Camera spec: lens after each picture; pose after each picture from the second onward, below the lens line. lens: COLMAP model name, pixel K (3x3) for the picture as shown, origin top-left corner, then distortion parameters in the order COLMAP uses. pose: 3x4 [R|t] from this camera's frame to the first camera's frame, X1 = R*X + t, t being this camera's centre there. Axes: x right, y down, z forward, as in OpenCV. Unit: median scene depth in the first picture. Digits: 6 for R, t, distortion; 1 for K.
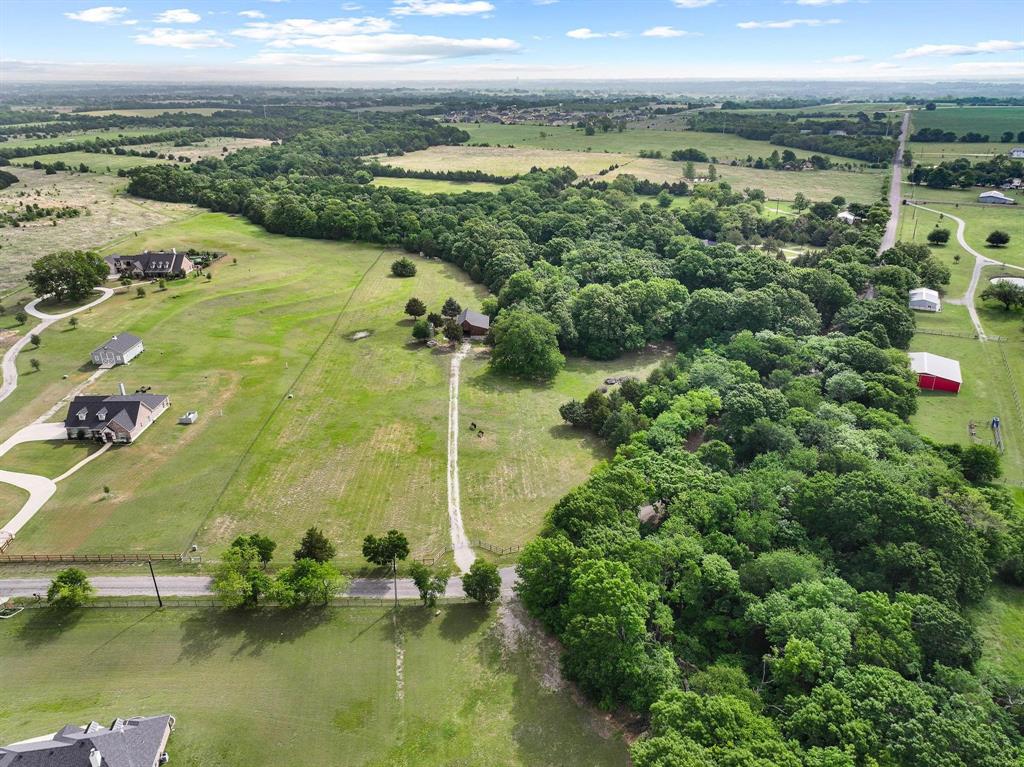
lens RADIAL K [[718.1, 0, 517.8], [0, 718.1, 378.1], [0, 0, 1]] dist [-0.001094, 0.019882]
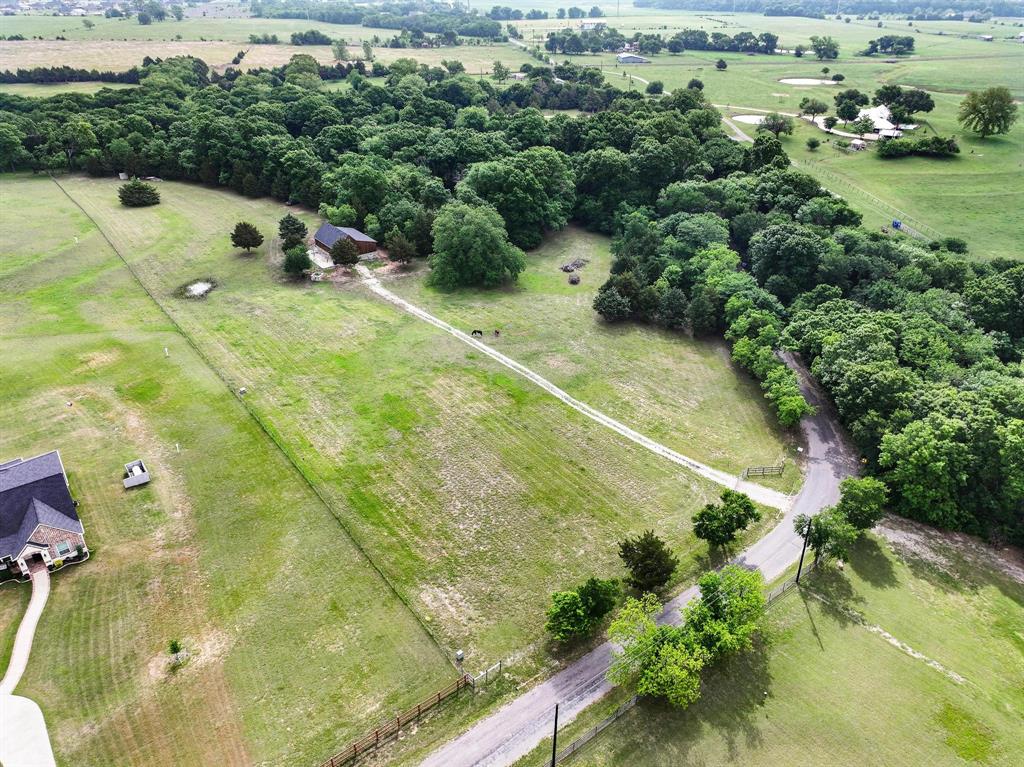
lens RADIAL K [[718.1, 0, 517.8], [0, 718.1, 378.1], [0, 0, 1]] dist [-0.001094, 0.019882]
pose [[0.804761, -0.288861, 0.518574, -0.291885], [0.226226, 0.956928, 0.181963, -0.029000], [-0.548800, -0.029122, 0.835446, 0.231252]]
